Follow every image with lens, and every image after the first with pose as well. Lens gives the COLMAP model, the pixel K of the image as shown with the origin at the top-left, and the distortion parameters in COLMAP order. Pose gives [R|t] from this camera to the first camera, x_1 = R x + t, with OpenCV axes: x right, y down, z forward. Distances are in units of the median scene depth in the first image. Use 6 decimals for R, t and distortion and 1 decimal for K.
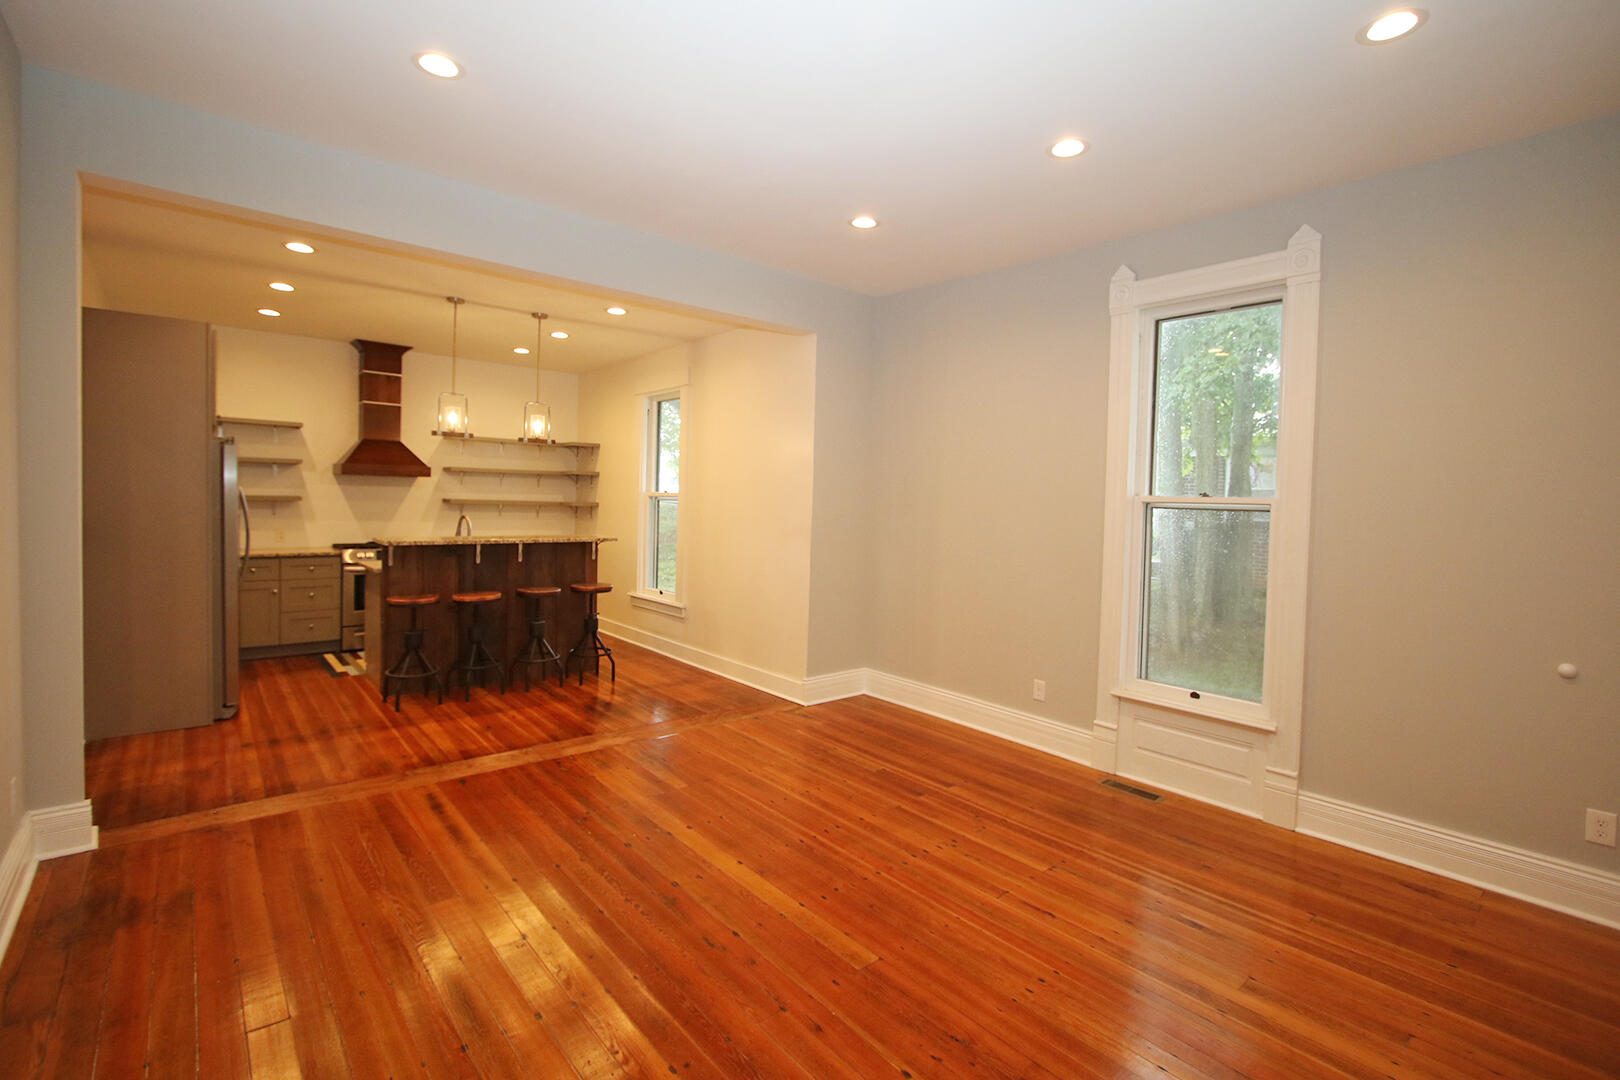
lens RADIAL K [[740.9, 0, 790.9], [0, 740.9, 537.7], [0, 0, 1]] dist [-0.000399, -0.000119]
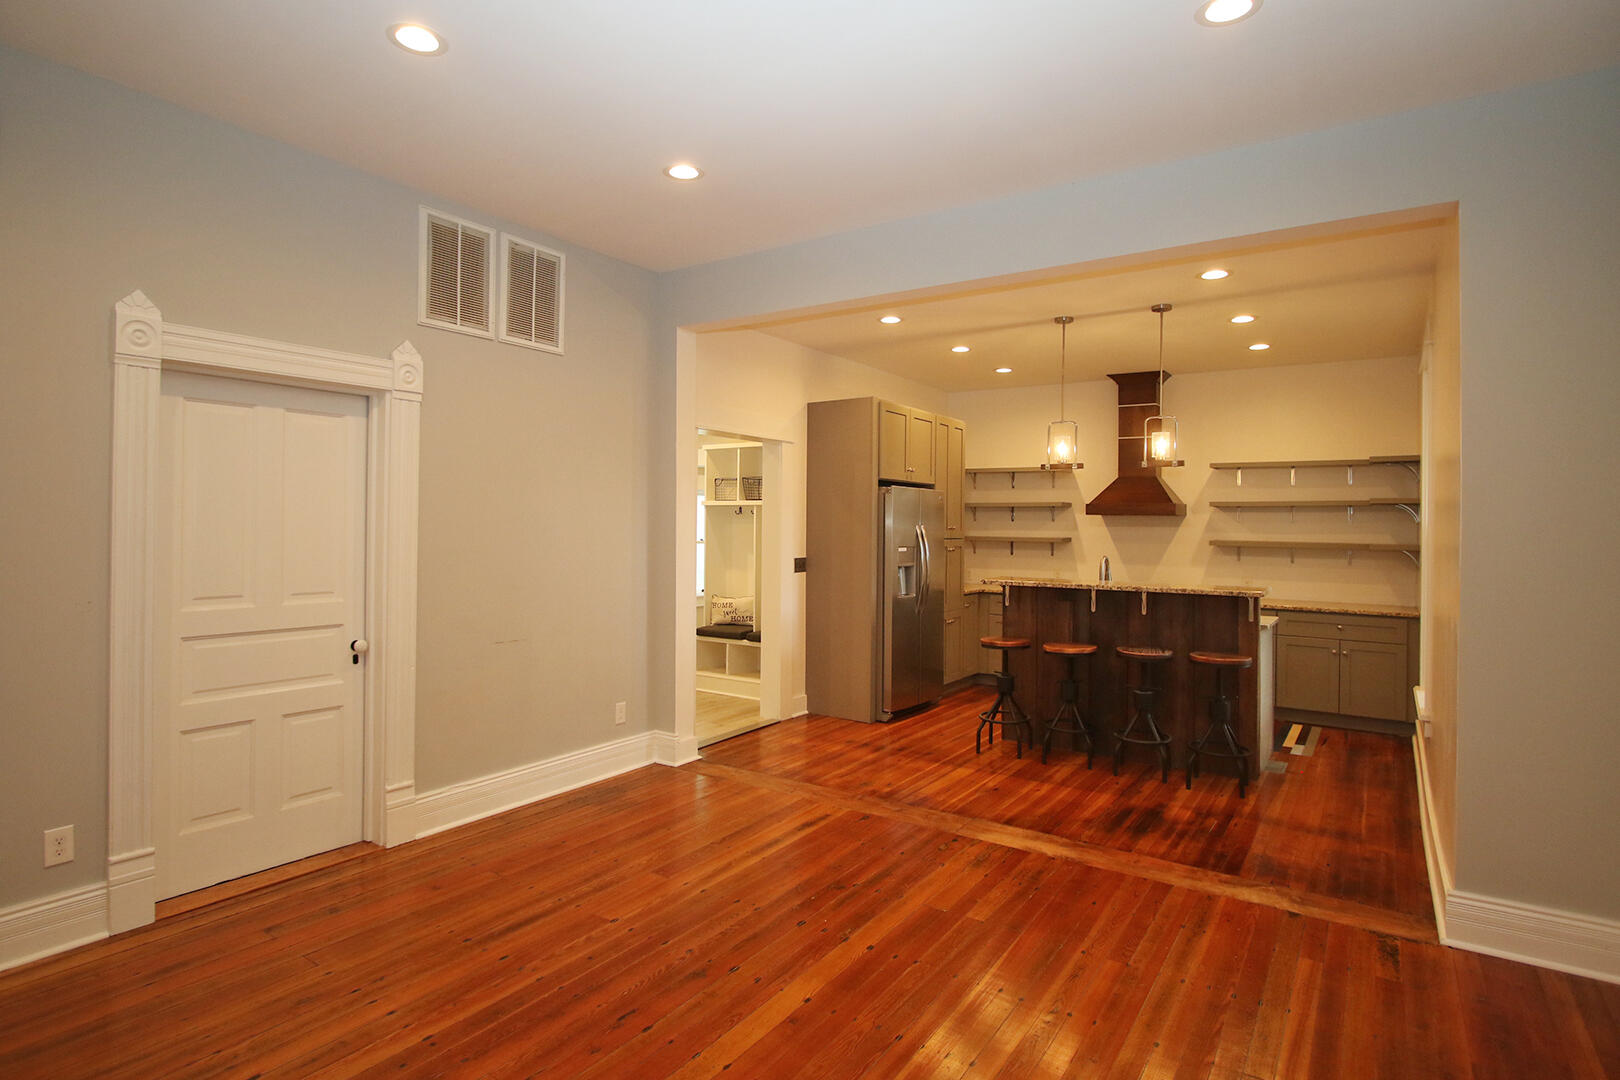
lens RADIAL K [[837.8, 0, 810.3], [0, 837.8, 524.1], [0, 0, 1]] dist [0.003055, 0.000335]
pose [[0.286990, -0.028039, -0.957523, 0.389211], [-0.051035, 0.997704, -0.044511, -0.006510], [0.956573, 0.061642, 0.284900, 0.364262]]
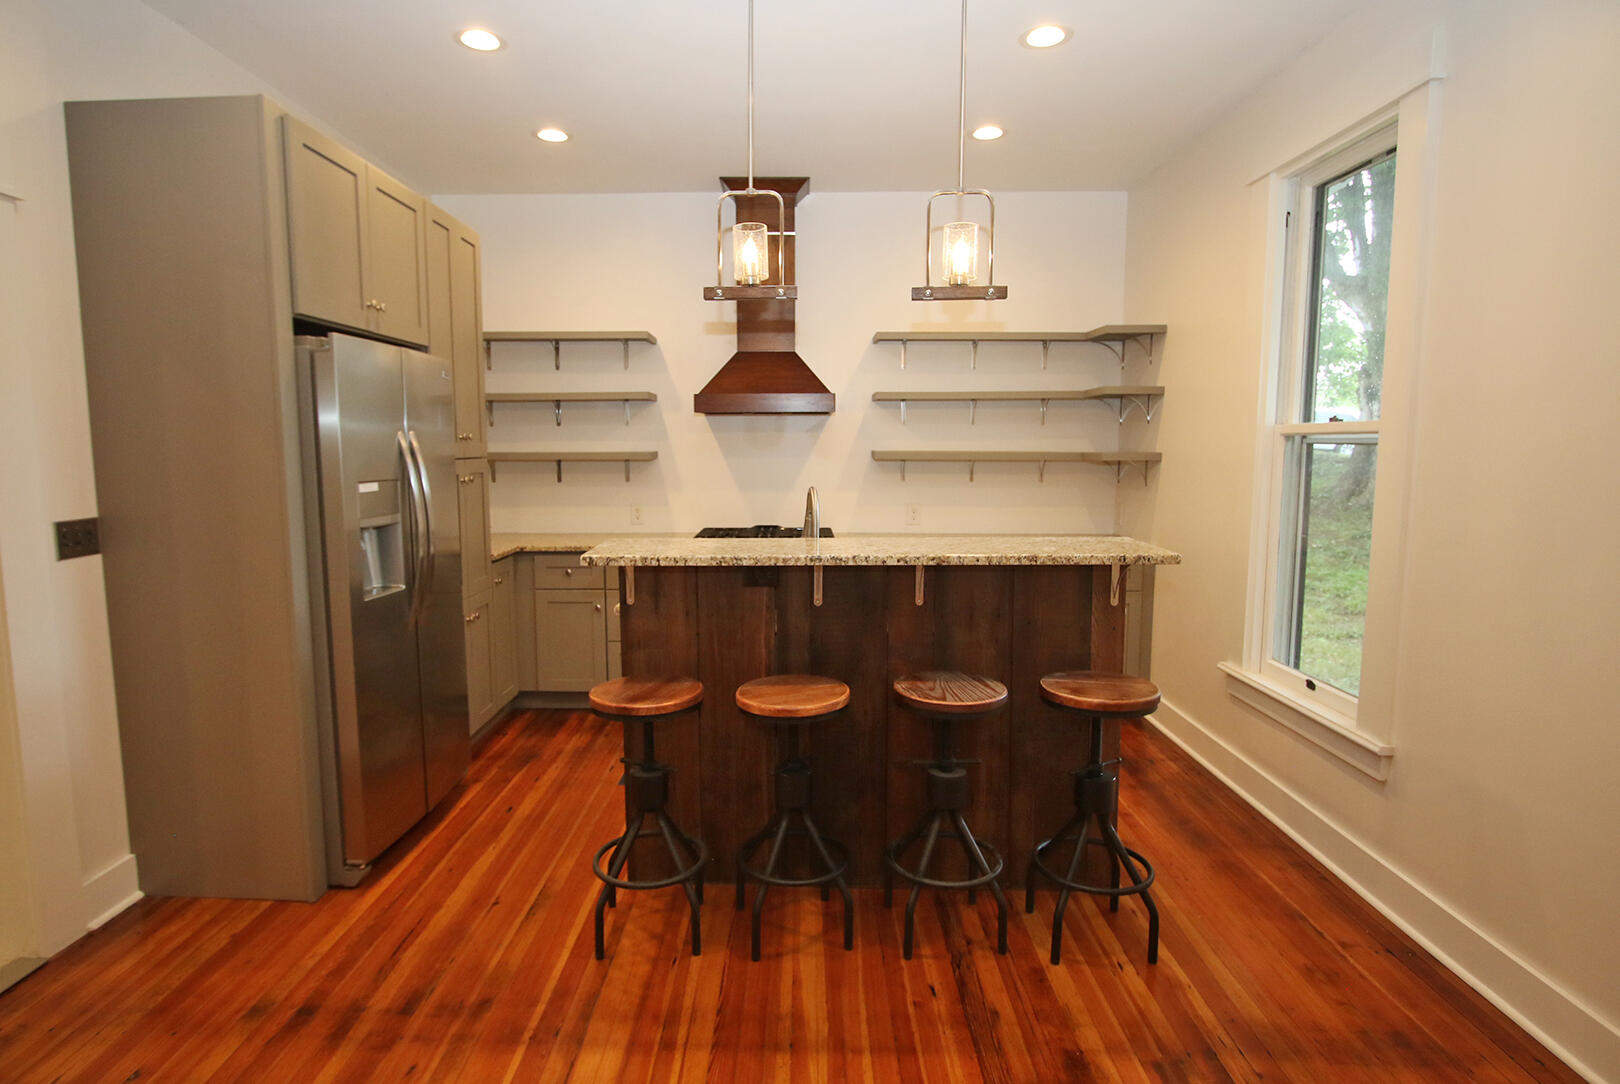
lens RADIAL K [[872.1, 0, 790.1], [0, 872.1, 538.6], [0, 0, 1]] dist [-0.017745, 0.000020]
pose [[0.764367, 0.042117, -0.643405, -0.111064], [-0.008898, 0.998458, 0.054787, -0.027246], [0.644721, -0.036152, 0.763563, 0.565314]]
